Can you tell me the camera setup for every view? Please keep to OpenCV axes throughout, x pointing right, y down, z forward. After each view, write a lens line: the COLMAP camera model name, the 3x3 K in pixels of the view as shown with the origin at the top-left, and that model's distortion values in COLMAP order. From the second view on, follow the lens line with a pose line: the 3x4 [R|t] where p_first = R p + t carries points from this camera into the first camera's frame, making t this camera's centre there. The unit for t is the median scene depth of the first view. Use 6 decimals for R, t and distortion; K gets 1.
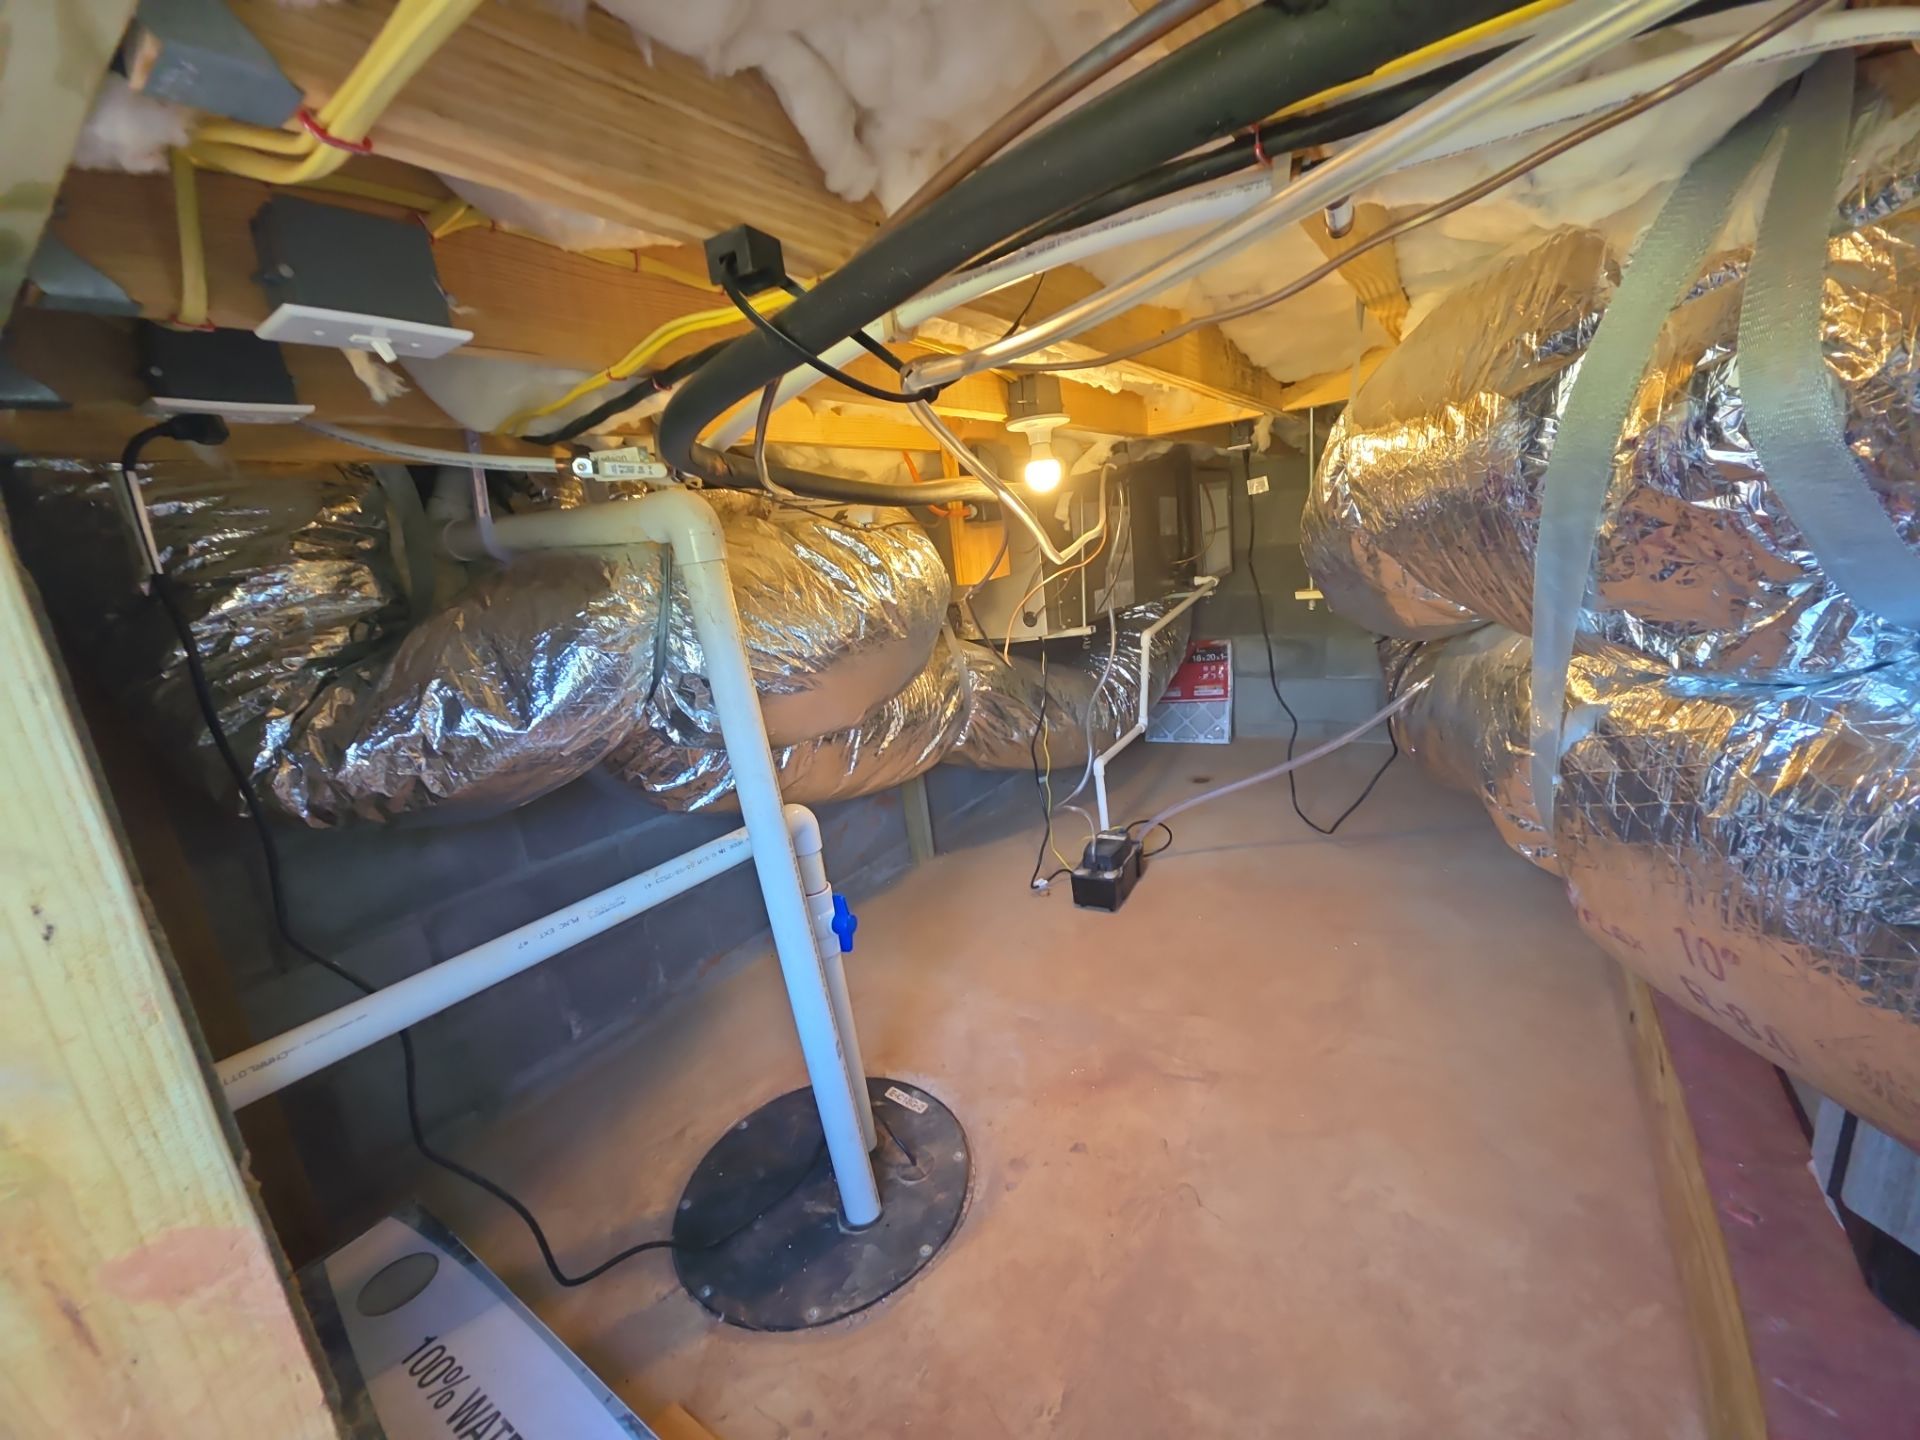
lens RADIAL K [[762.8, 0, 951.8], [0, 762.8, 719.1], [0, 0, 1]] dist [0.011776, -0.007619]
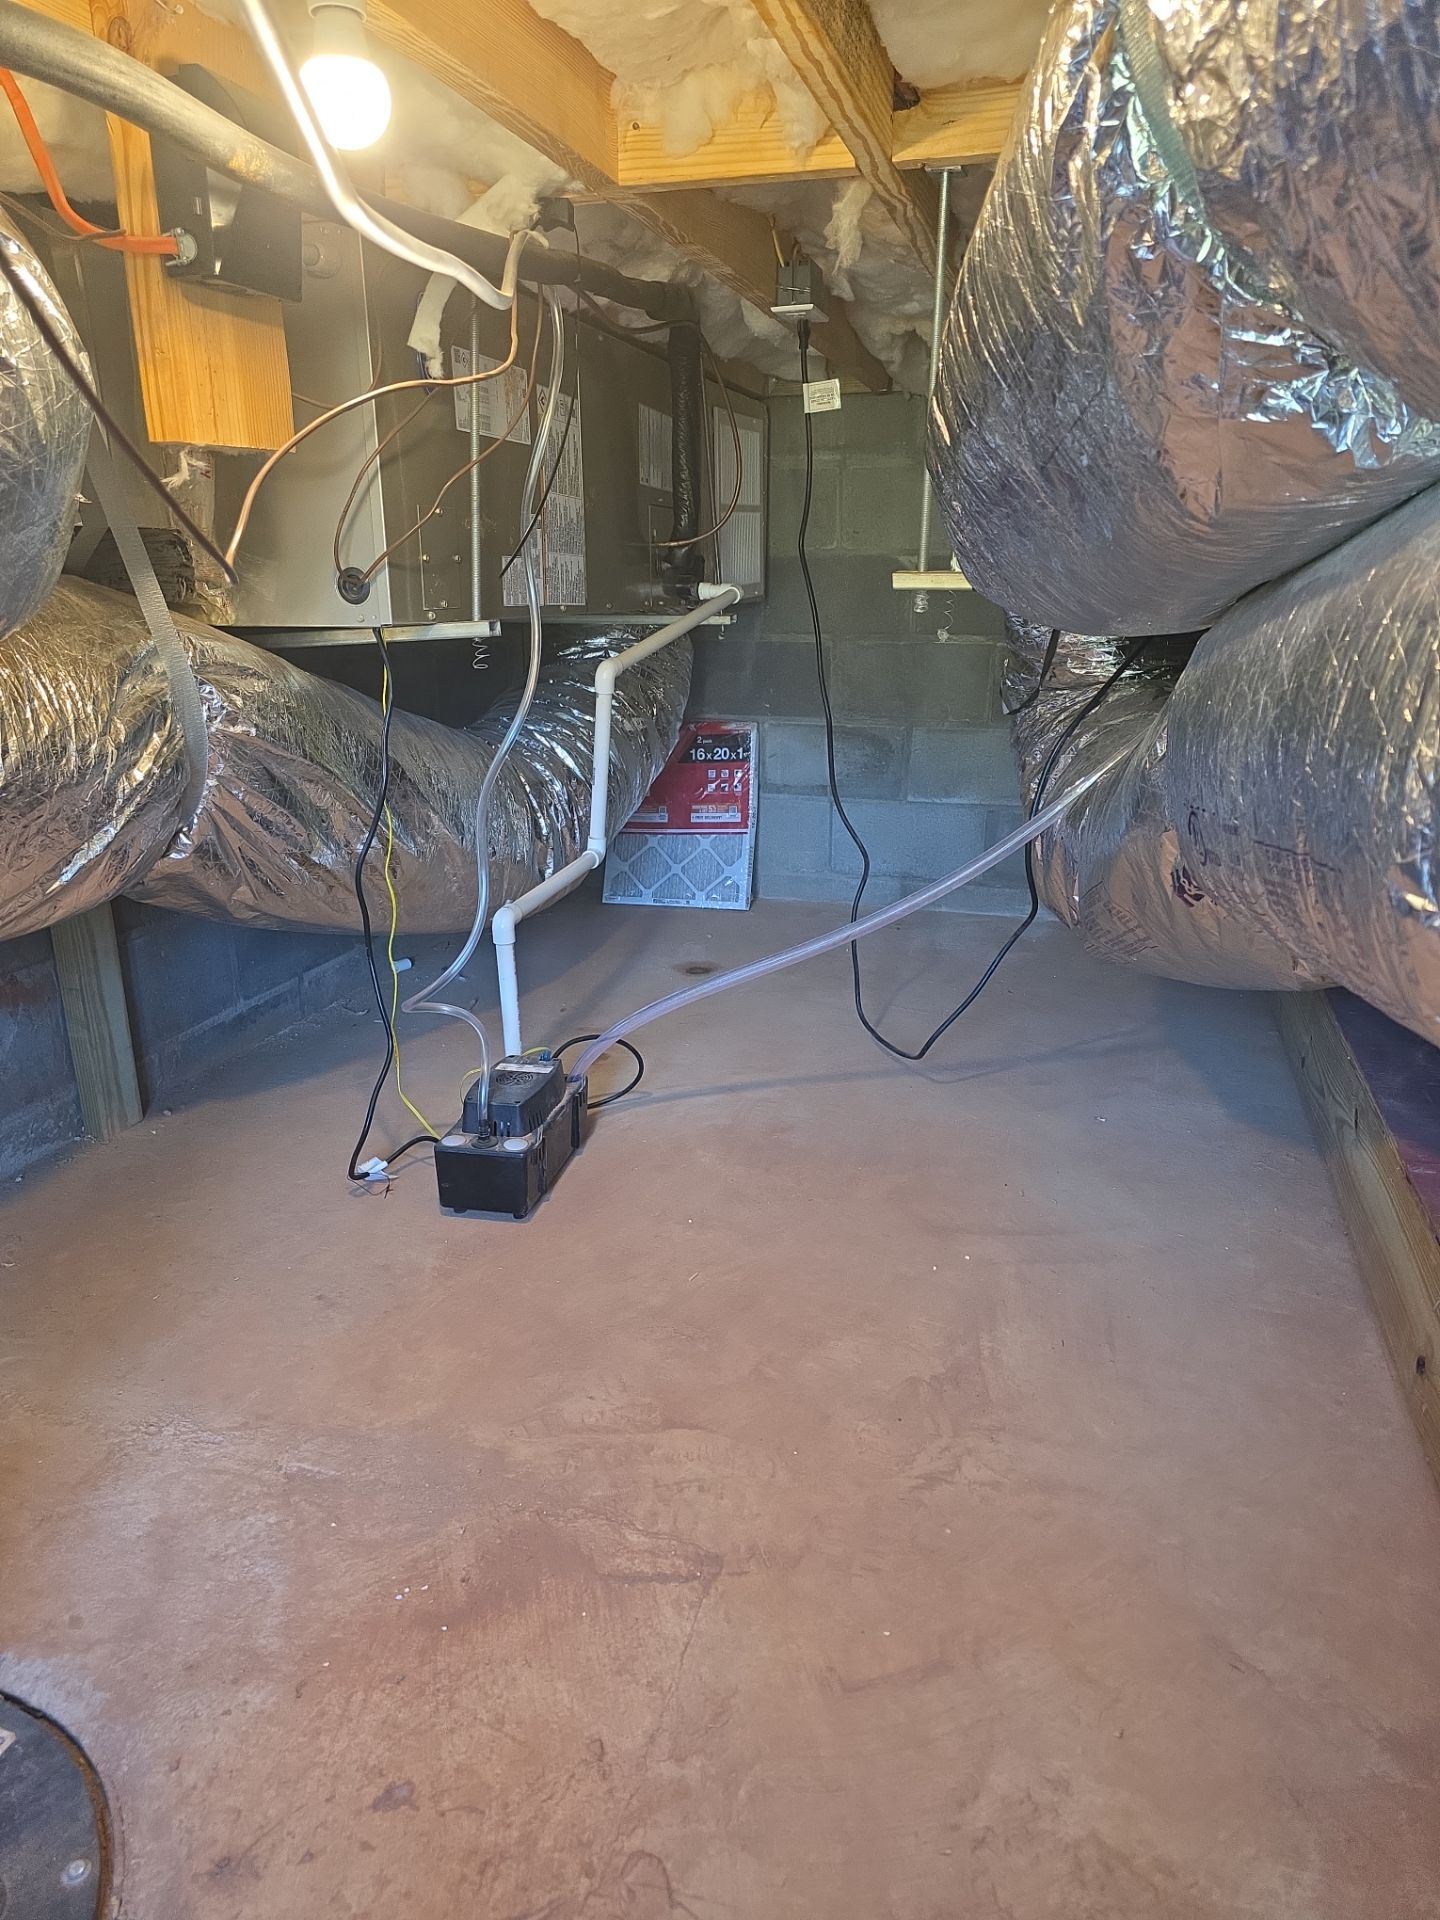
lens RADIAL K [[1279.9, 0, 714.1], [0, 1279.9, 962.8], [0, 0, 1]] dist [0.039545, -0.021212]
pose [[0.945583, 0.017752, 0.324895, 0.087833], [-0.034176, 0.998406, 0.044914, 0.071137], [-0.323580, -0.053574, 0.944683, 0.290545]]
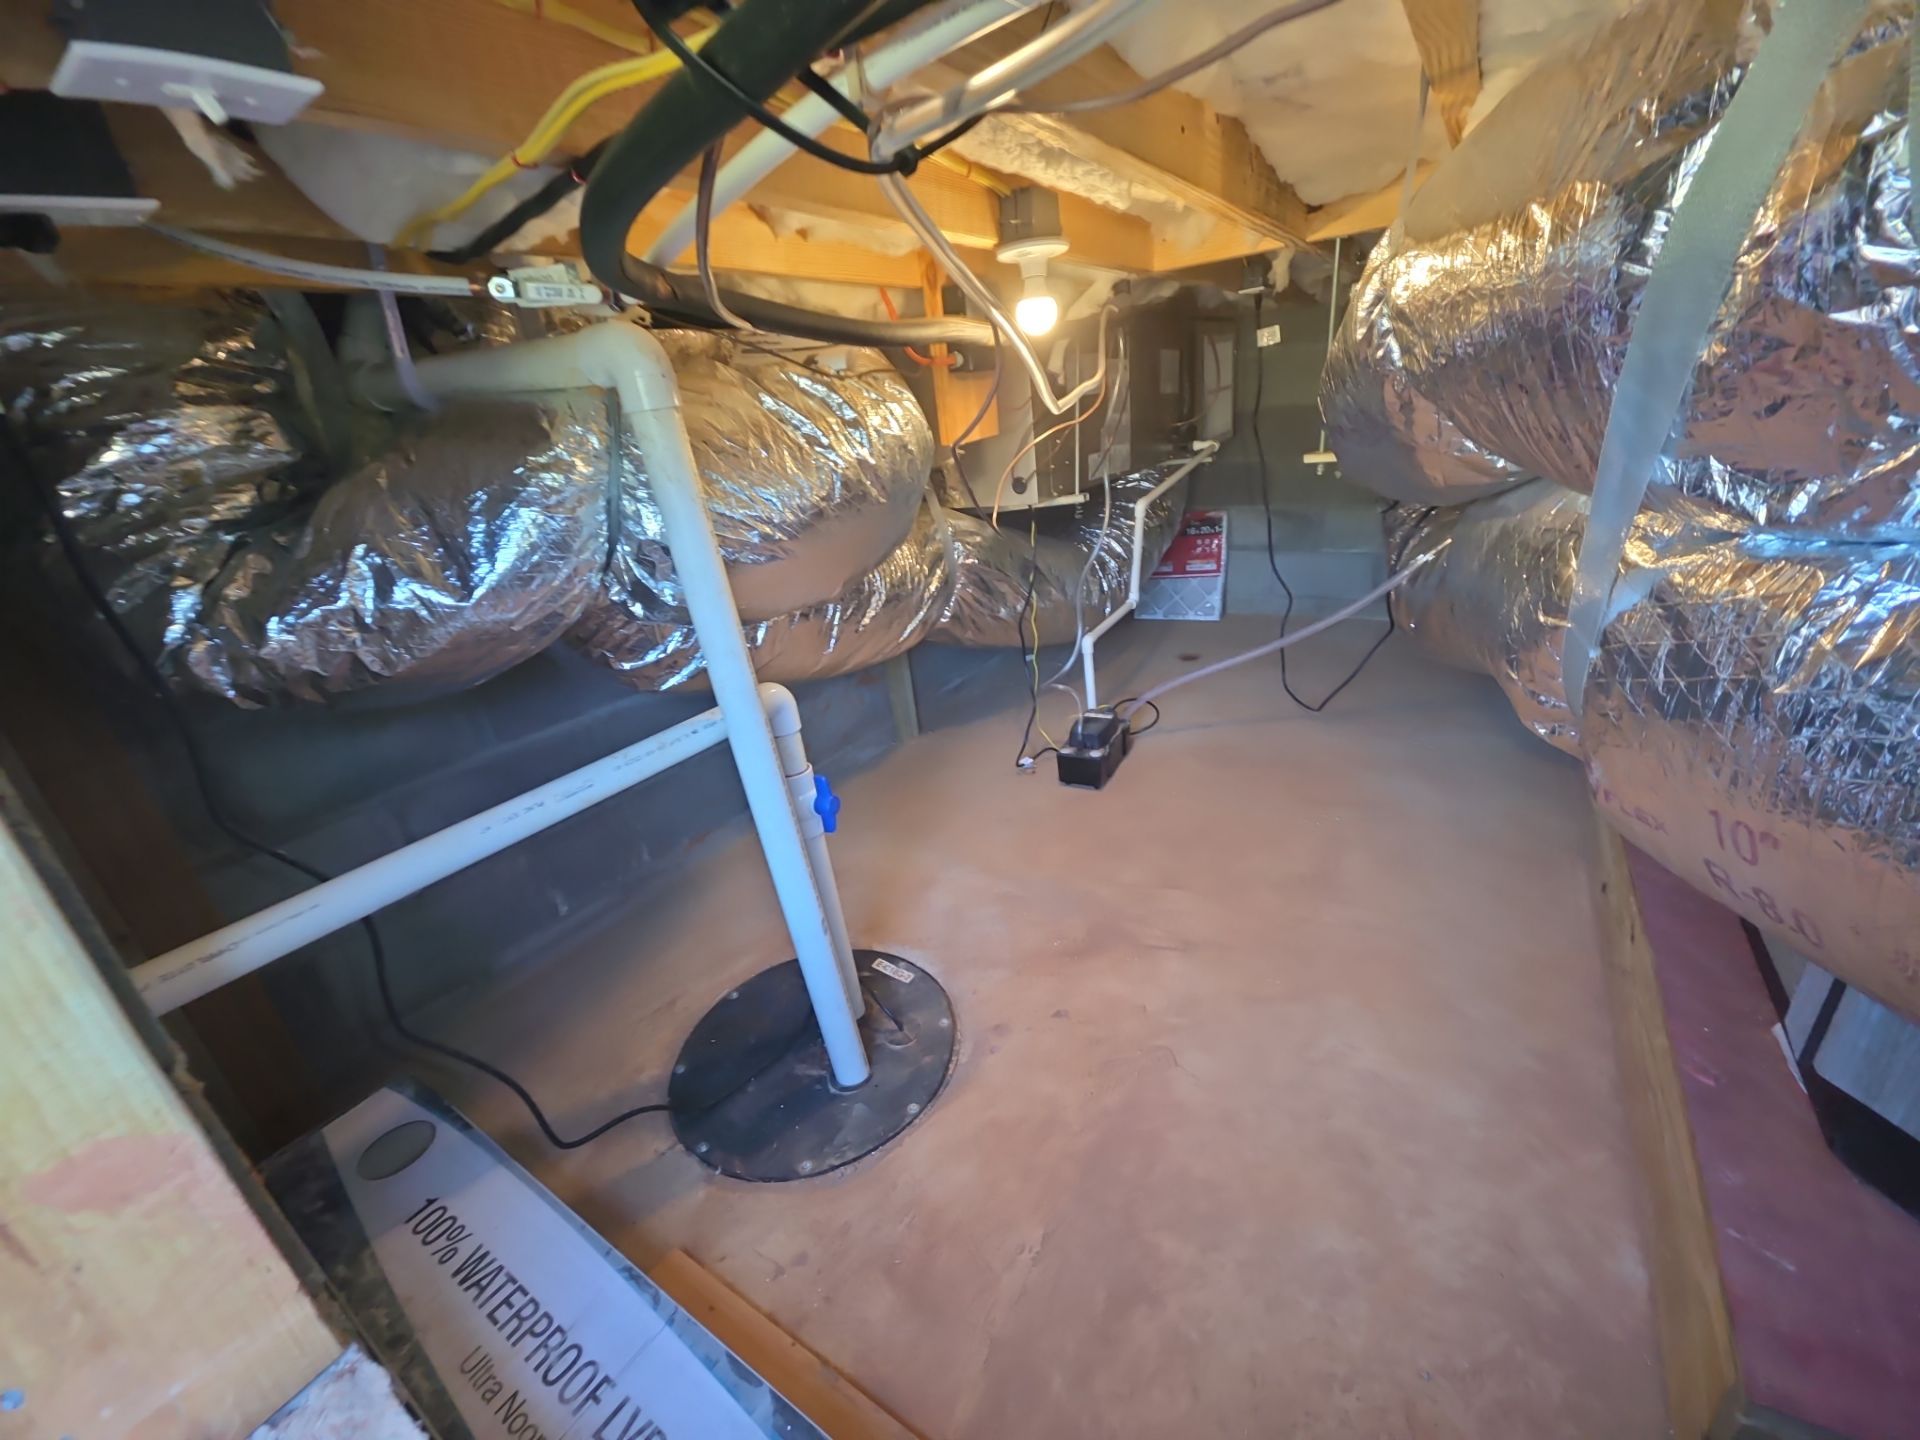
lens RADIAL K [[762.8, 0, 951.0], [0, 762.8, 720.3], [0, 0, 1]] dist [0.011776, -0.007619]
pose [[0.999806, -0.003831, 0.019300, -0.000280], [0.000717, 0.987302, 0.158851, 0.006113], [-0.019664, -0.158807, 0.987114, 0.046660]]
